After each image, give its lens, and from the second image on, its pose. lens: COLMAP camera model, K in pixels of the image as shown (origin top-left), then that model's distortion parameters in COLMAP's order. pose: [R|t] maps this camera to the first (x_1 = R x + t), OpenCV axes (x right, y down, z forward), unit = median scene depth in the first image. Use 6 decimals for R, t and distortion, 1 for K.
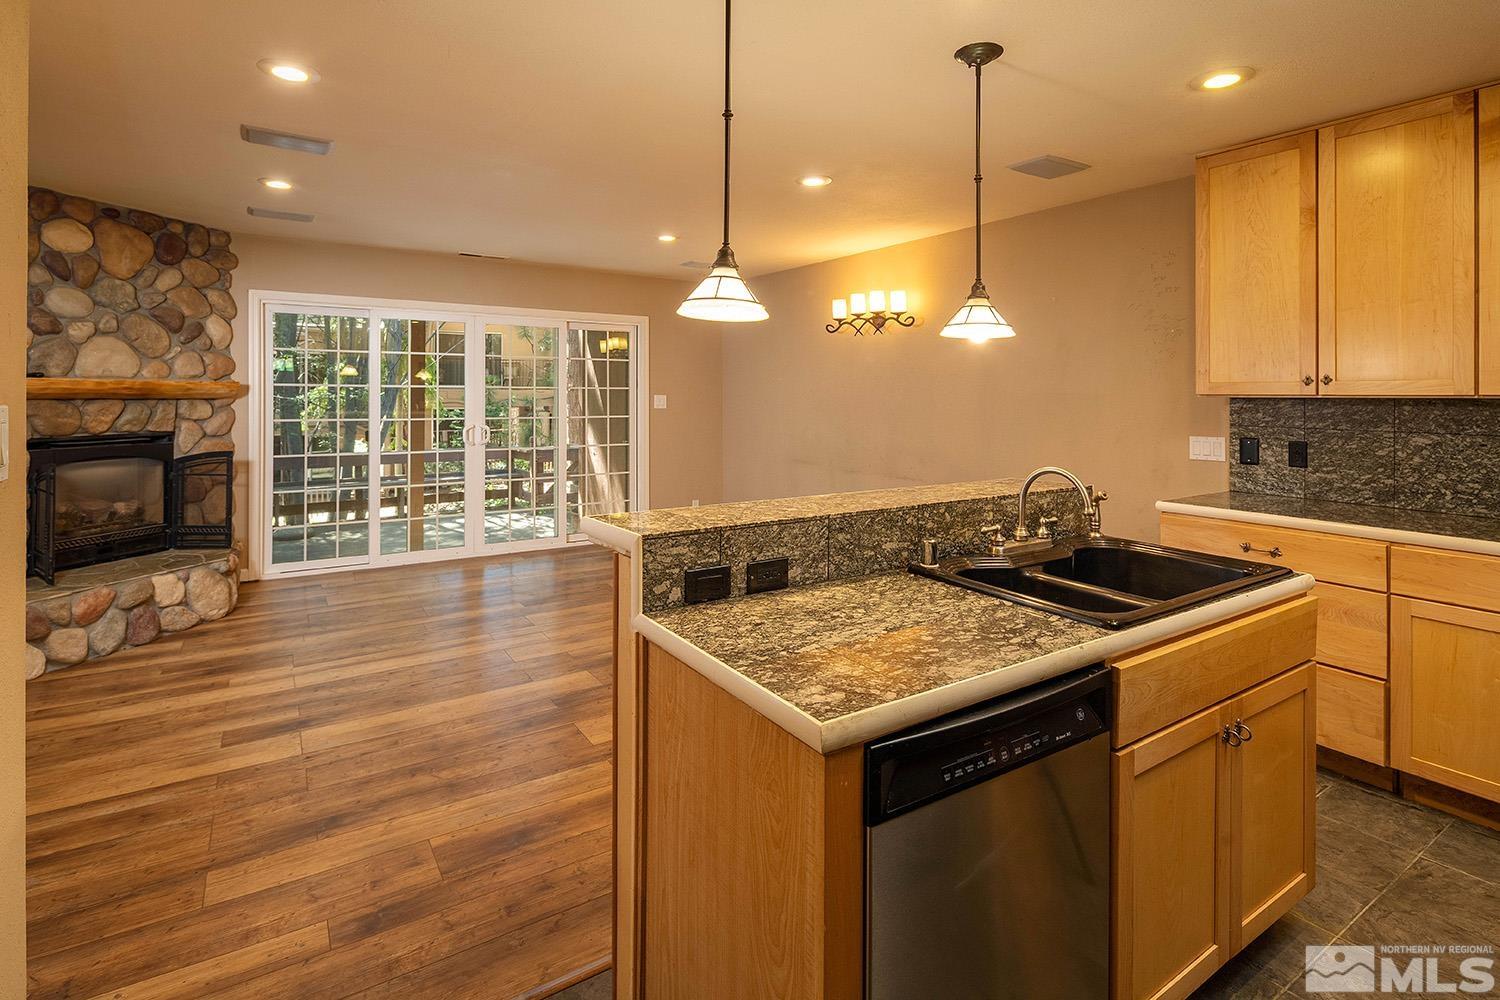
lens RADIAL K [[740.0, 0, 753.8], [0, 740.0, 402.3], [0, 0, 1]] dist [-0.000095, -0.001892]
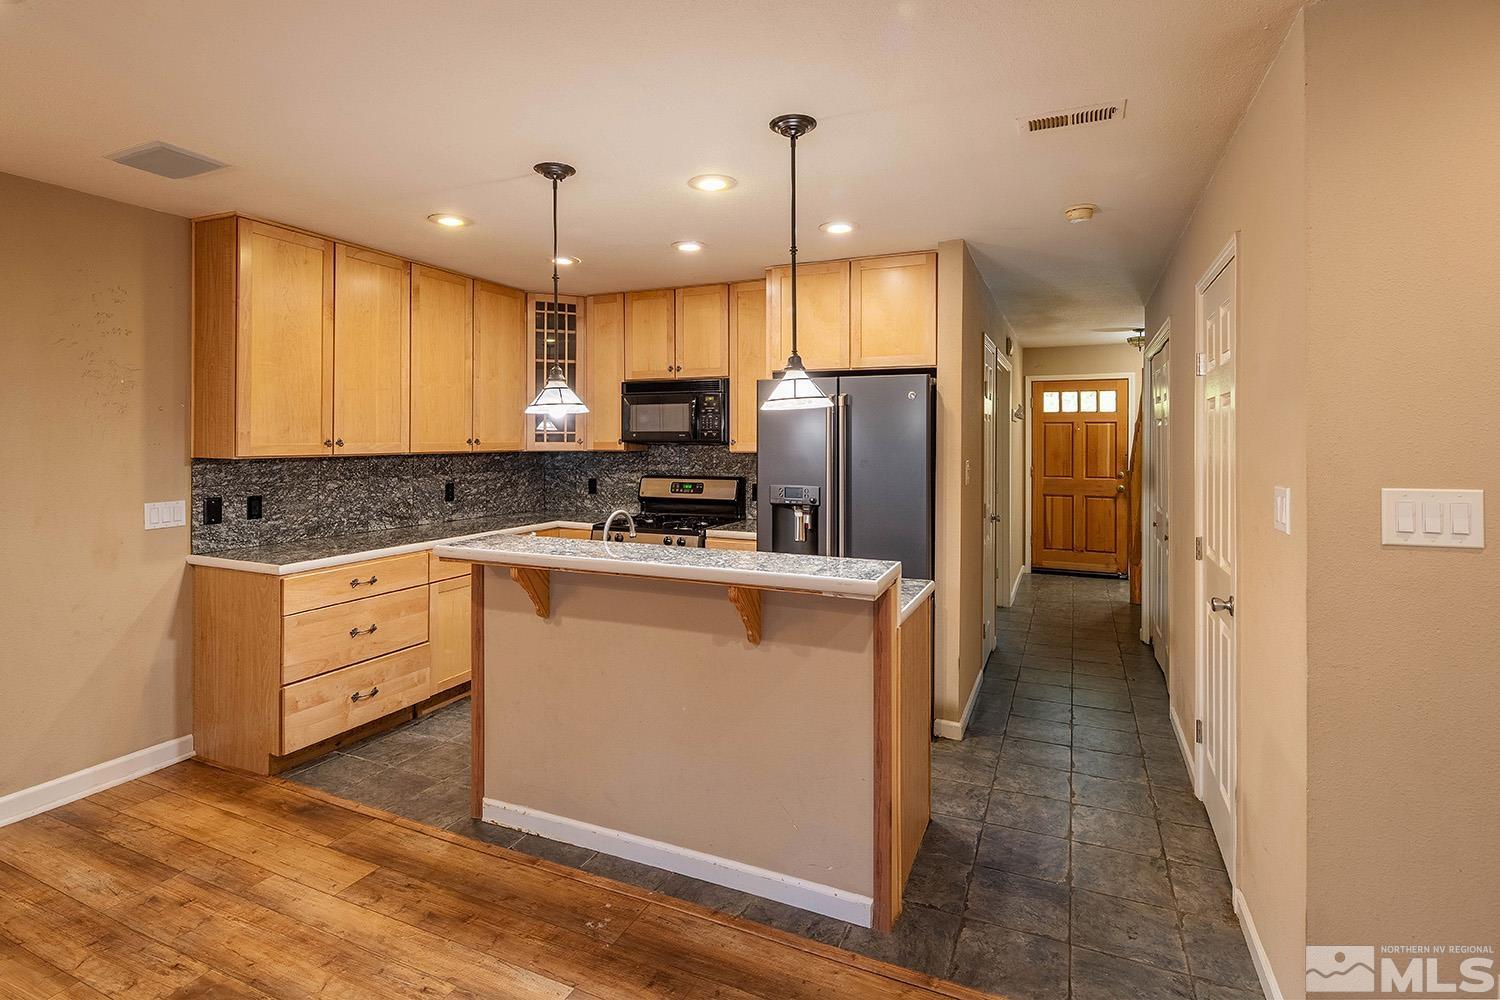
lens RADIAL K [[741.8, 0, 734.2], [0, 741.8, 436.8], [0, 0, 1]] dist [-0.002225, -0.001094]
pose [[-0.531291, -0.005147, 0.847174, -0.456367], [0.003783, 0.999957, 0.008448, -0.033021], [-0.847181, 0.007693, -0.531249, 0.753431]]
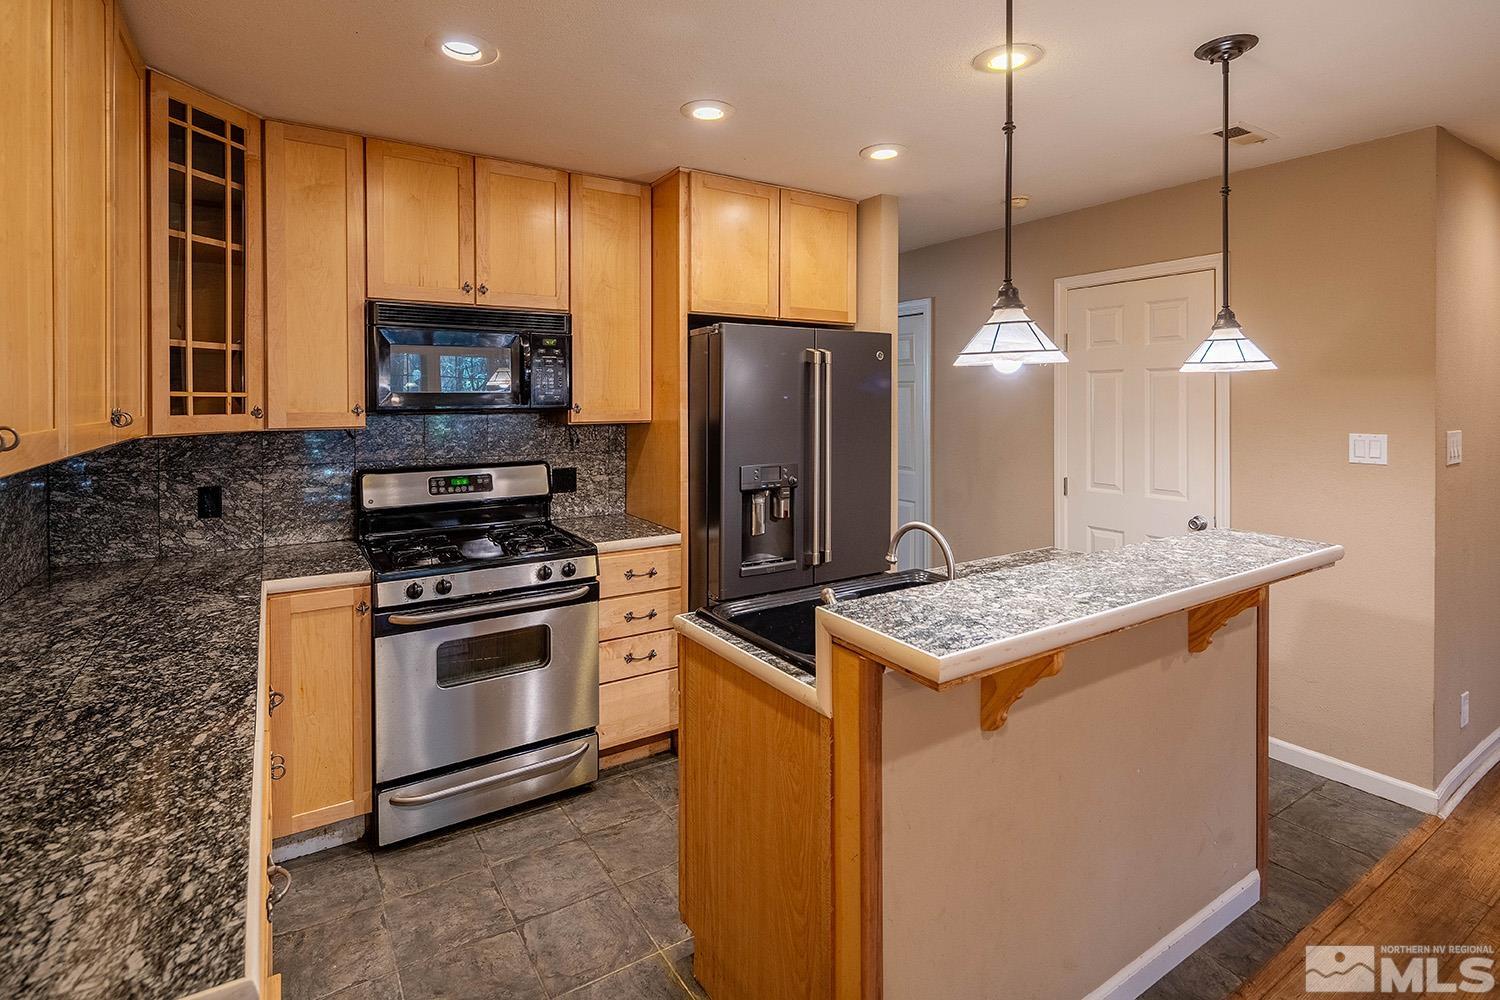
lens RADIAL K [[740.0, 0, 753.8], [0, 740.0, 402.3], [0, 0, 1]] dist [-0.000095, -0.001892]
pose [[-0.999967, -0.004397, 0.006901, 0.295219], [-0.004273, 0.999831, 0.017874, -0.036318], [-0.006978, 0.017844, -0.999816, 0.910585]]
